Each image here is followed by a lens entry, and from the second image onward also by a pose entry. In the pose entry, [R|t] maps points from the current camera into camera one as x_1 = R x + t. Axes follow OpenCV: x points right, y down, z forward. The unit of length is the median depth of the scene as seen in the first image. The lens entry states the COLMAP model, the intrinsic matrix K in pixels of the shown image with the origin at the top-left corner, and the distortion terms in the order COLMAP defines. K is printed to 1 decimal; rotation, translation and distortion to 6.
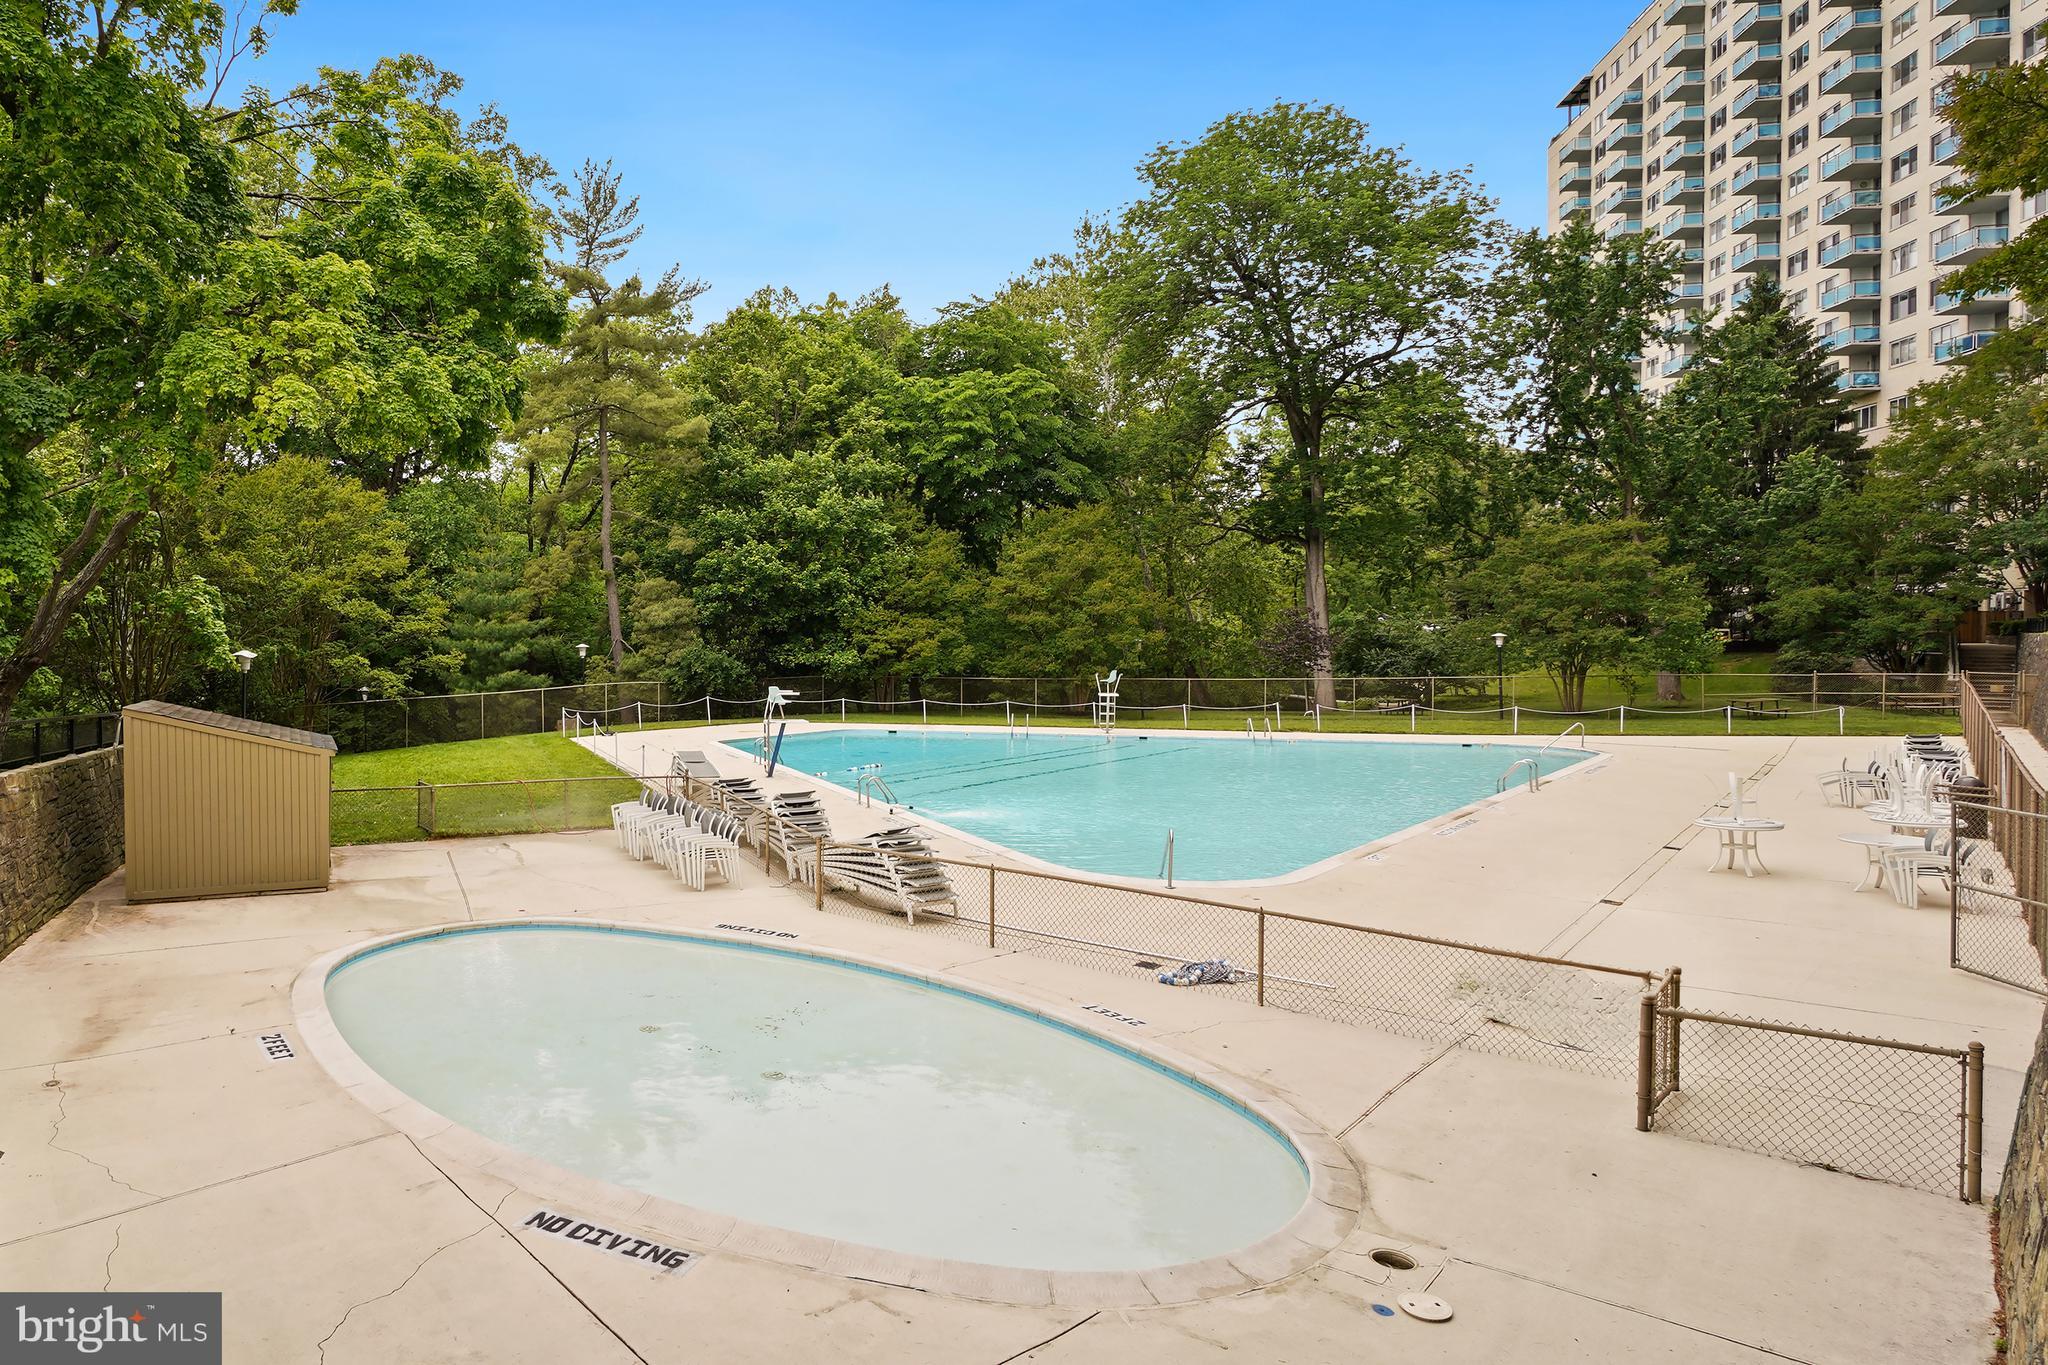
lens RADIAL K [[795.6, 0, 1022.1], [0, 795.6, 684.3], [0, 0, 1]] dist [-0.014373, -0.000116]
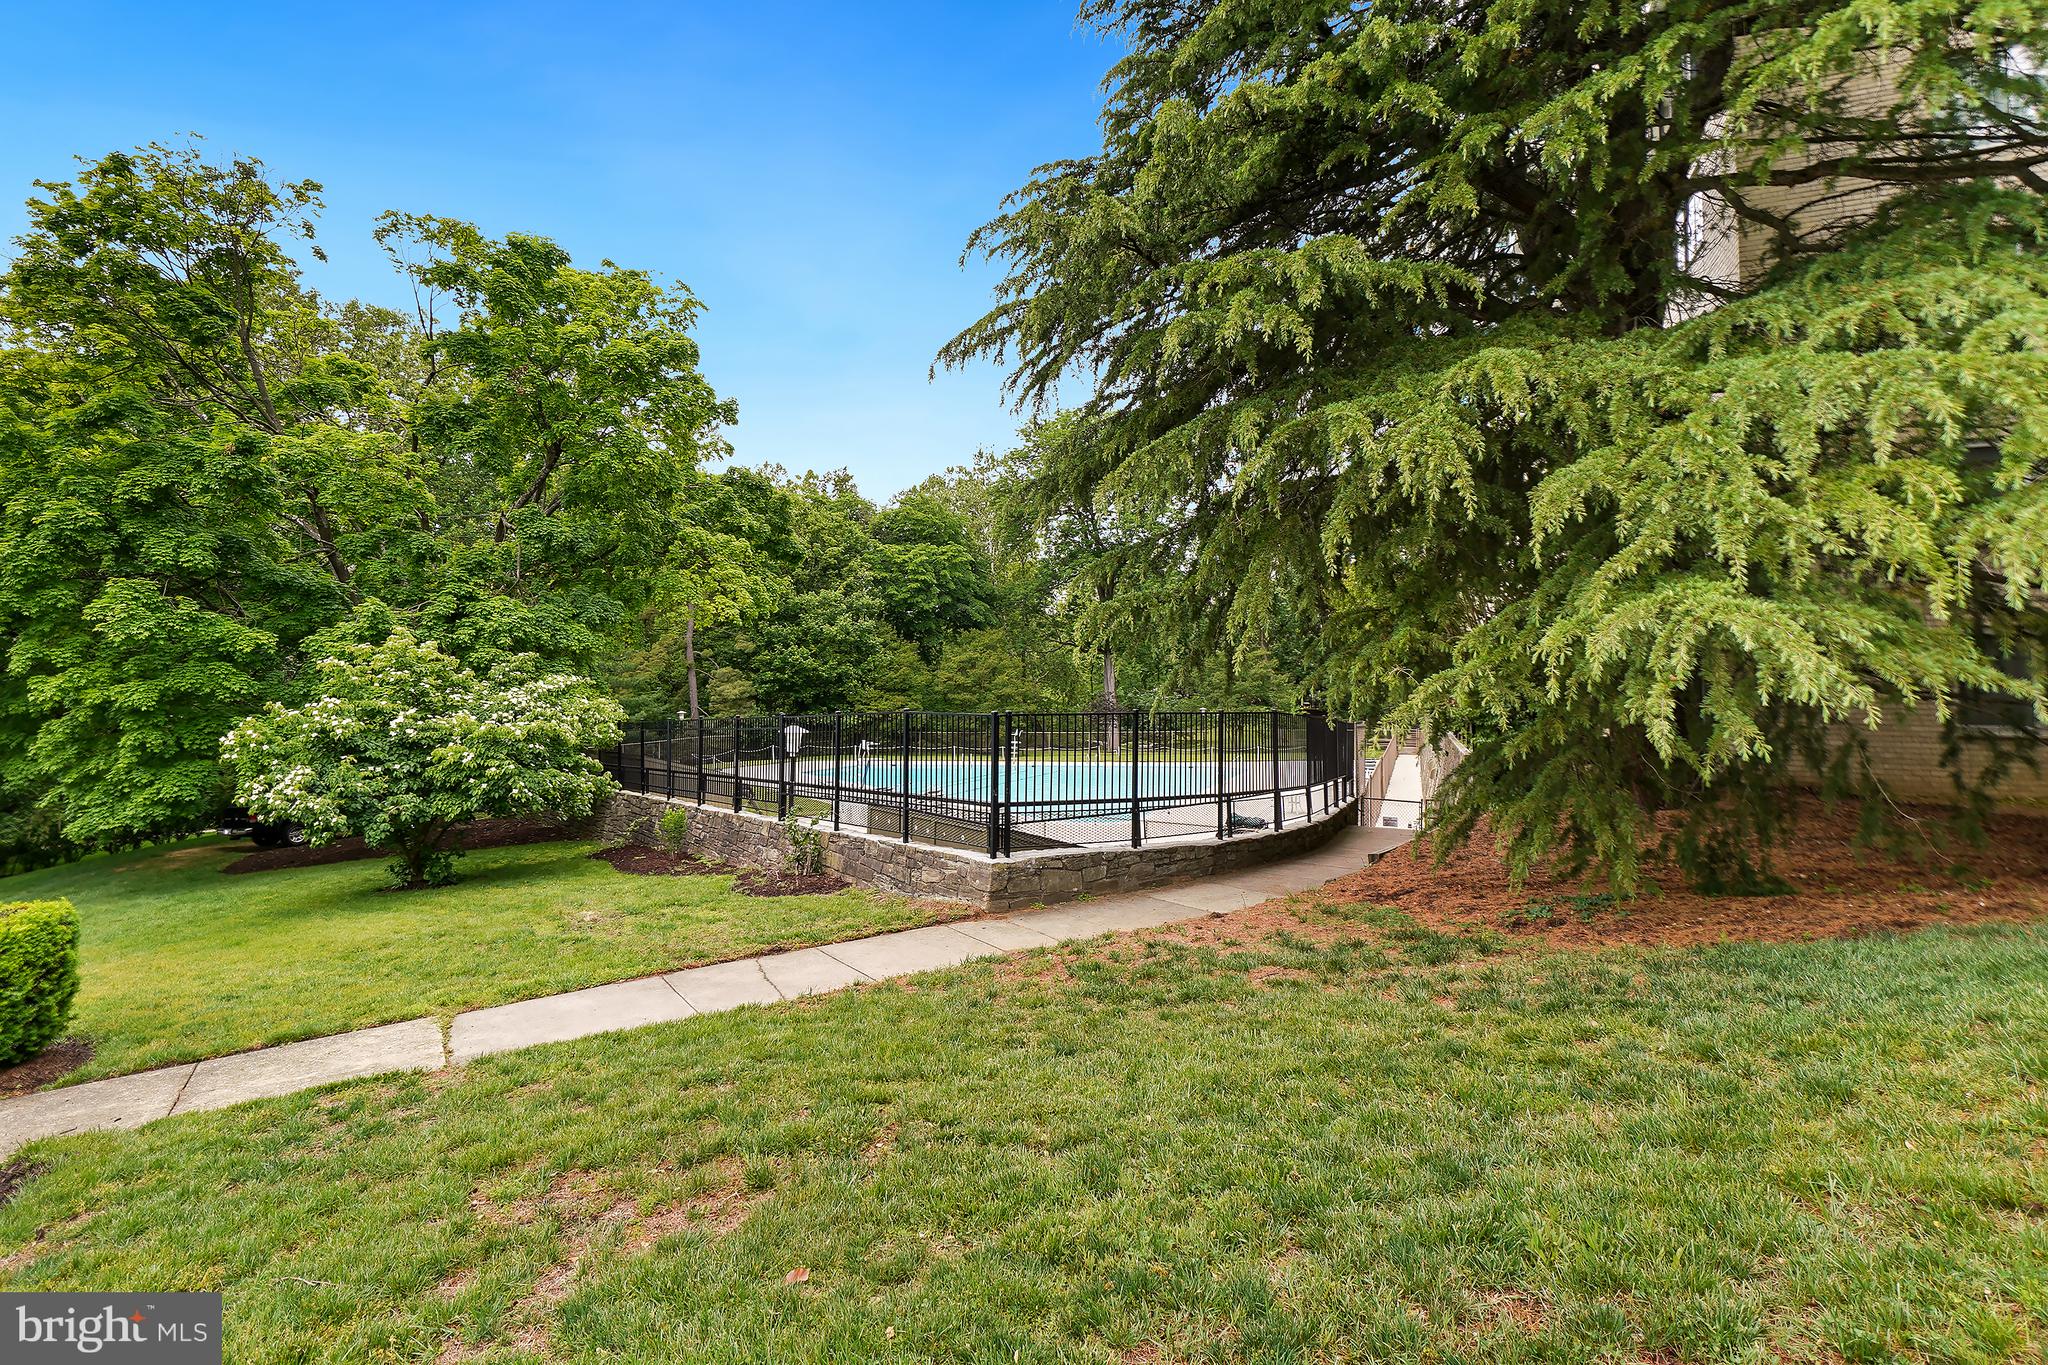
lens RADIAL K [[891.3, 0, 1024.9], [0, 891.3, 688.1], [0, 0, 1]] dist [0.001566, 0.000097]
pose [[0.929181, 0.014961, 0.369323, -0.553696], [0.000641, 0.999114, -0.042087, -0.021975], [-0.369625, 0.039343, 0.928348, -0.782865]]
